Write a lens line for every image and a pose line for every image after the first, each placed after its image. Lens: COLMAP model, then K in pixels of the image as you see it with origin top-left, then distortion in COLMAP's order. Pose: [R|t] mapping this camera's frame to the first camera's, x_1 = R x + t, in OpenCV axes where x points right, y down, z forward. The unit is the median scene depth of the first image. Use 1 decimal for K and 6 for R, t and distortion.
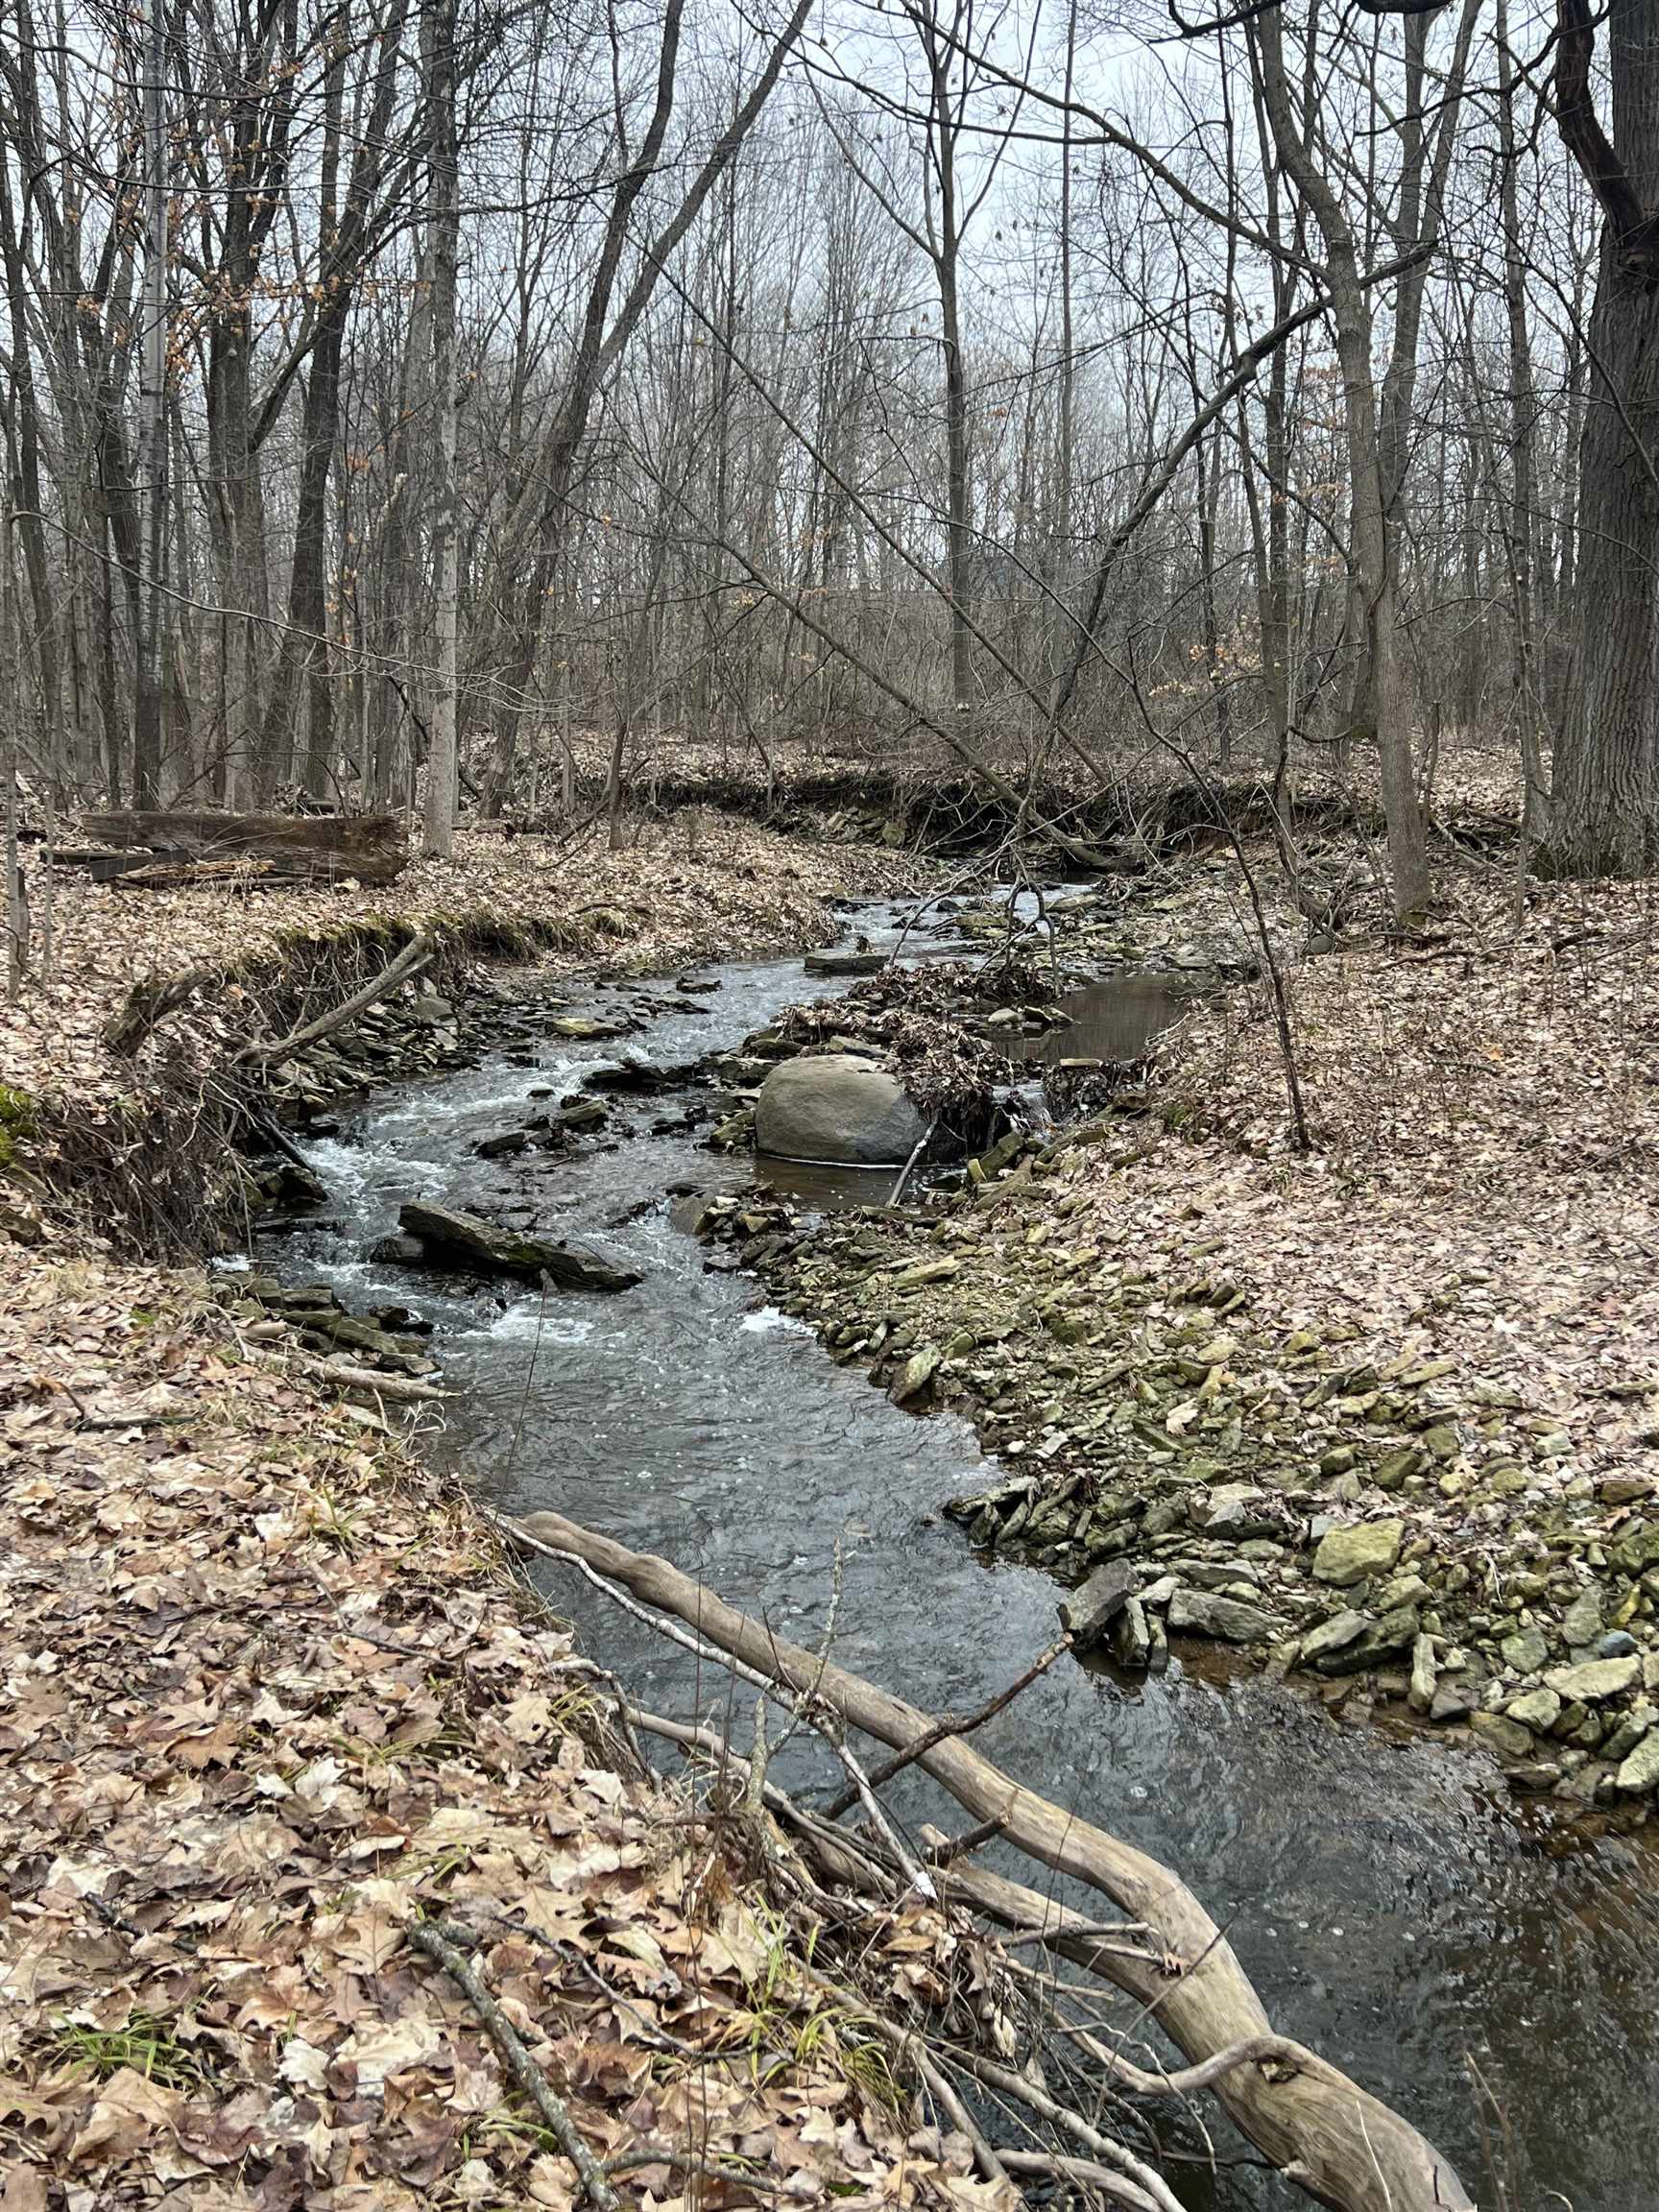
lens RADIAL K [[2010.4, 0, 829.5], [0, 2010.4, 1106.0], [0, 0, 1]] dist [0.116383, -0.002114]
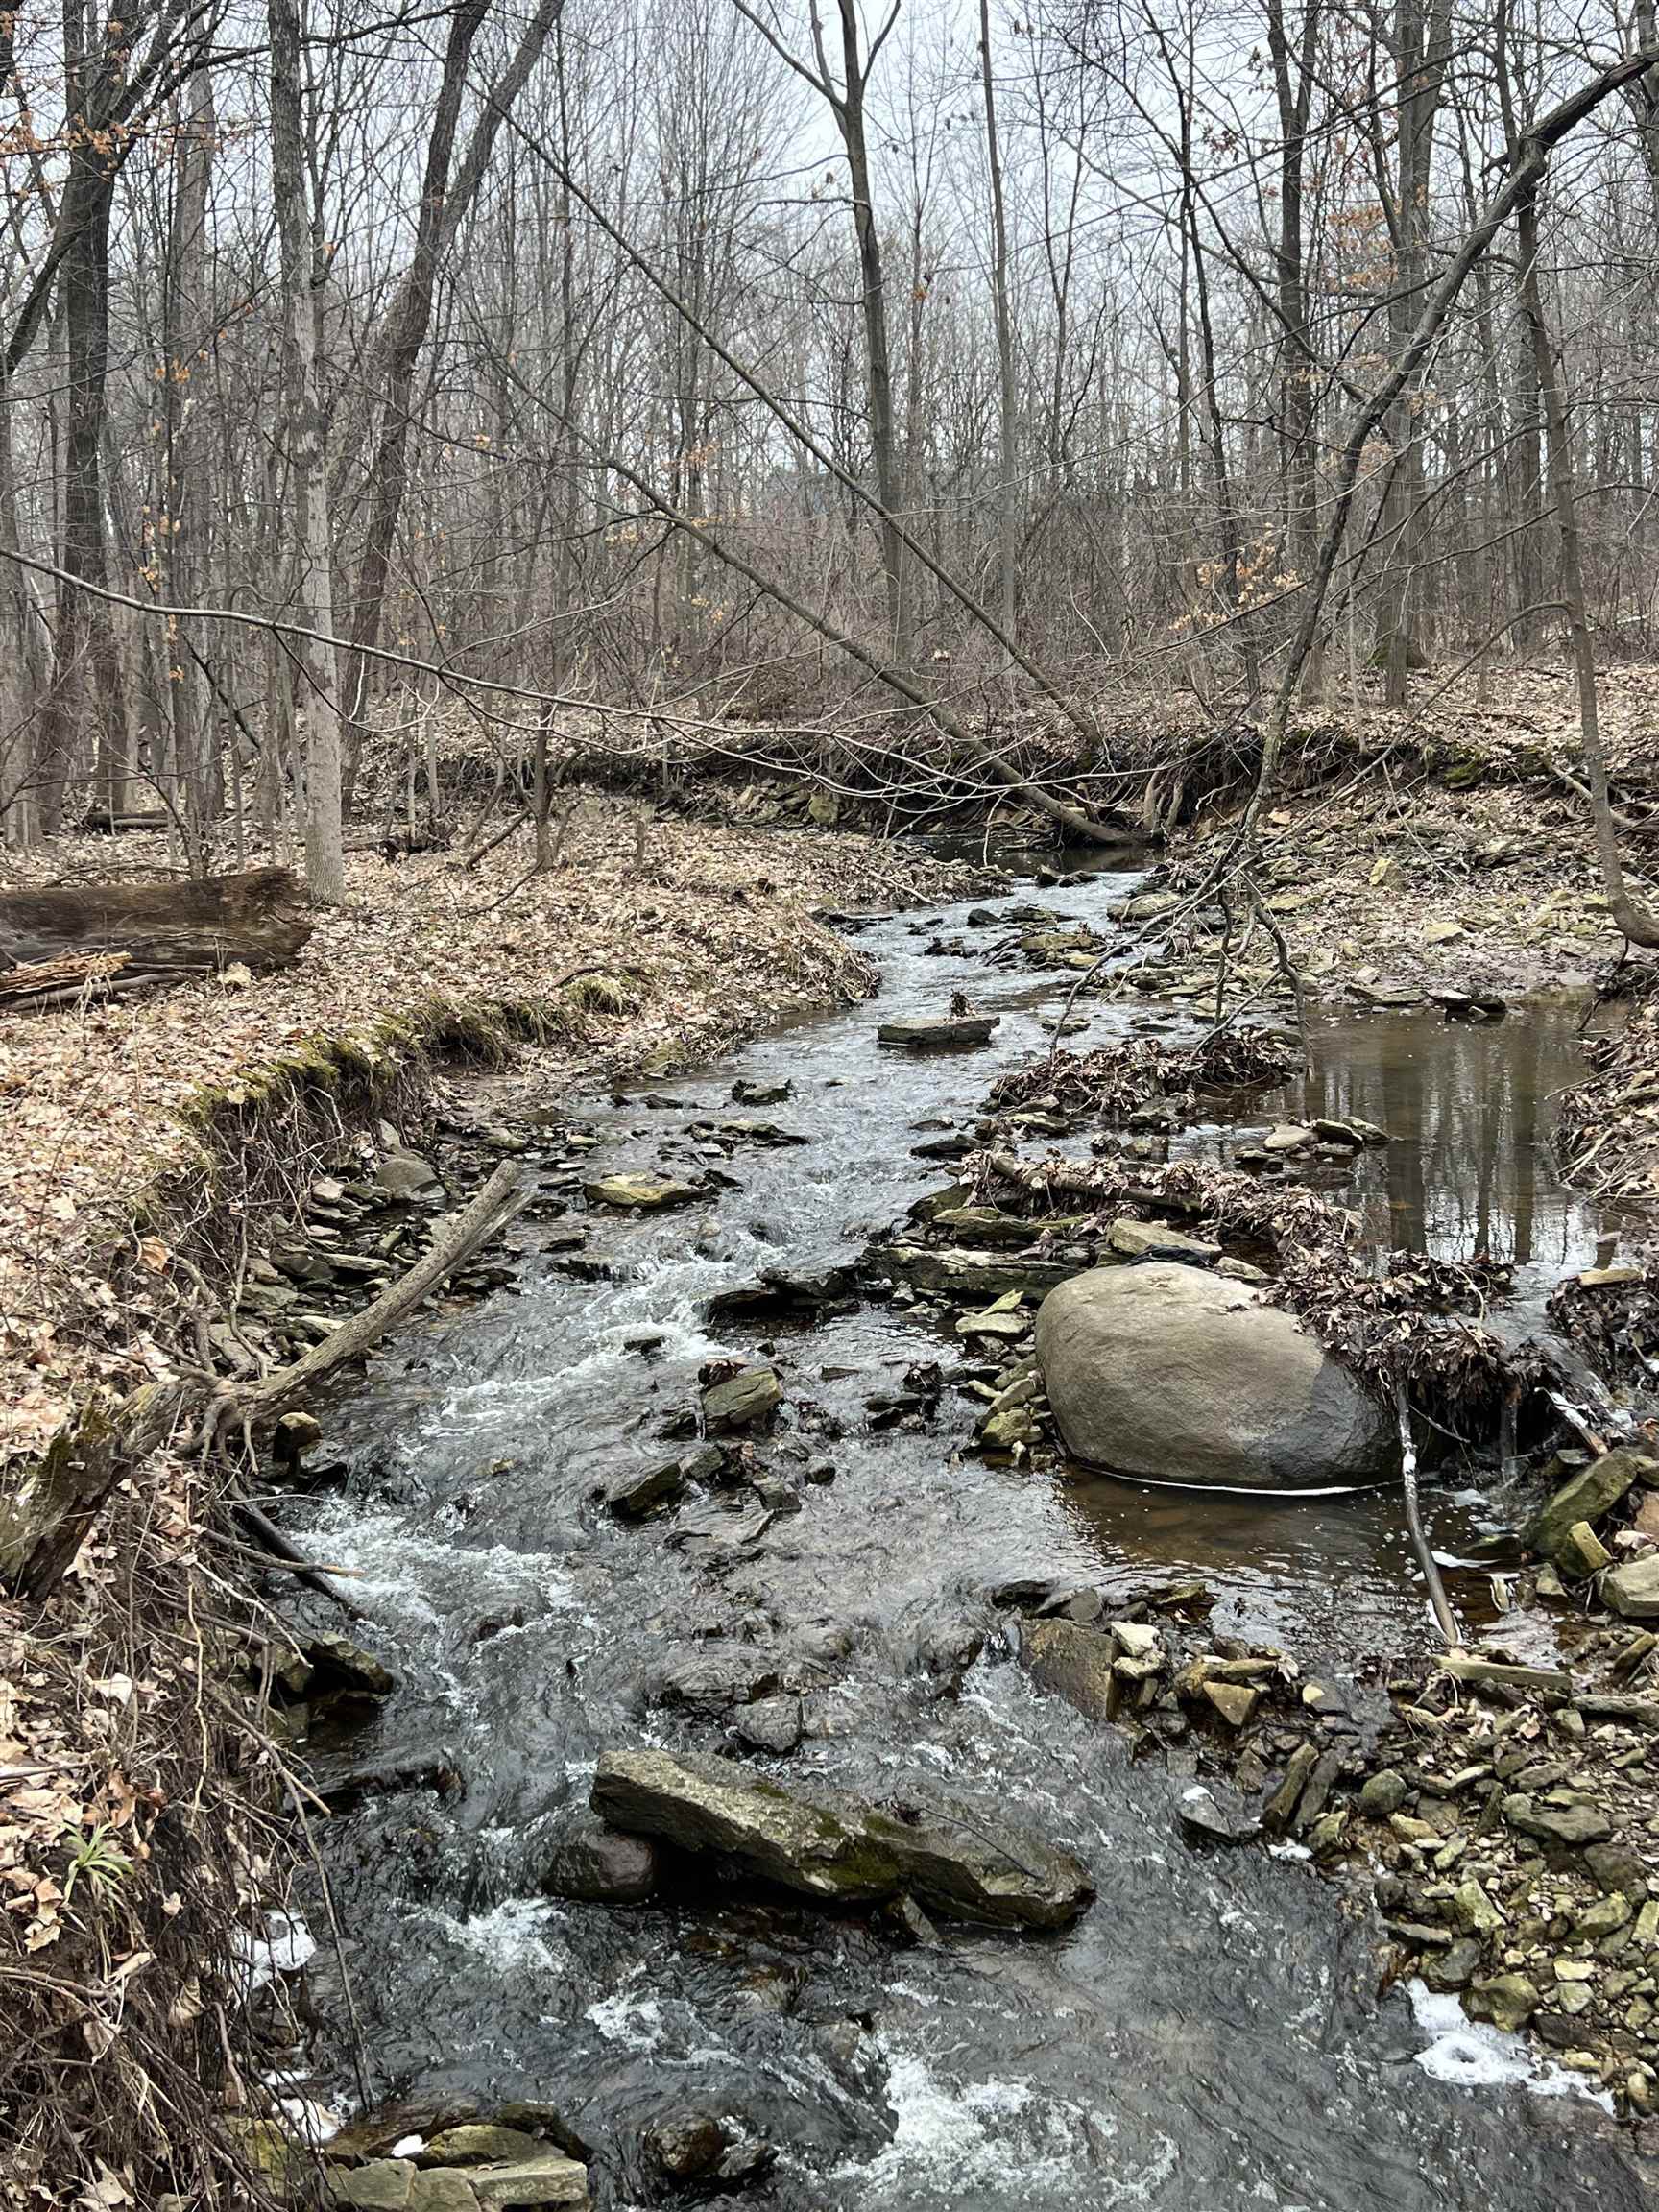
lens RADIAL K [[2183.5, 0, 829.5], [0, 2183.5, 1106.0], [0, 0, 1]] dist [0.096238, -0.021021]
pose [[0.994695, -0.069829, 0.075535, -0.098772], [0.068847, 0.997506, 0.015529, -0.064196], [-0.076431, -0.010246, 0.997022, 0.243198]]
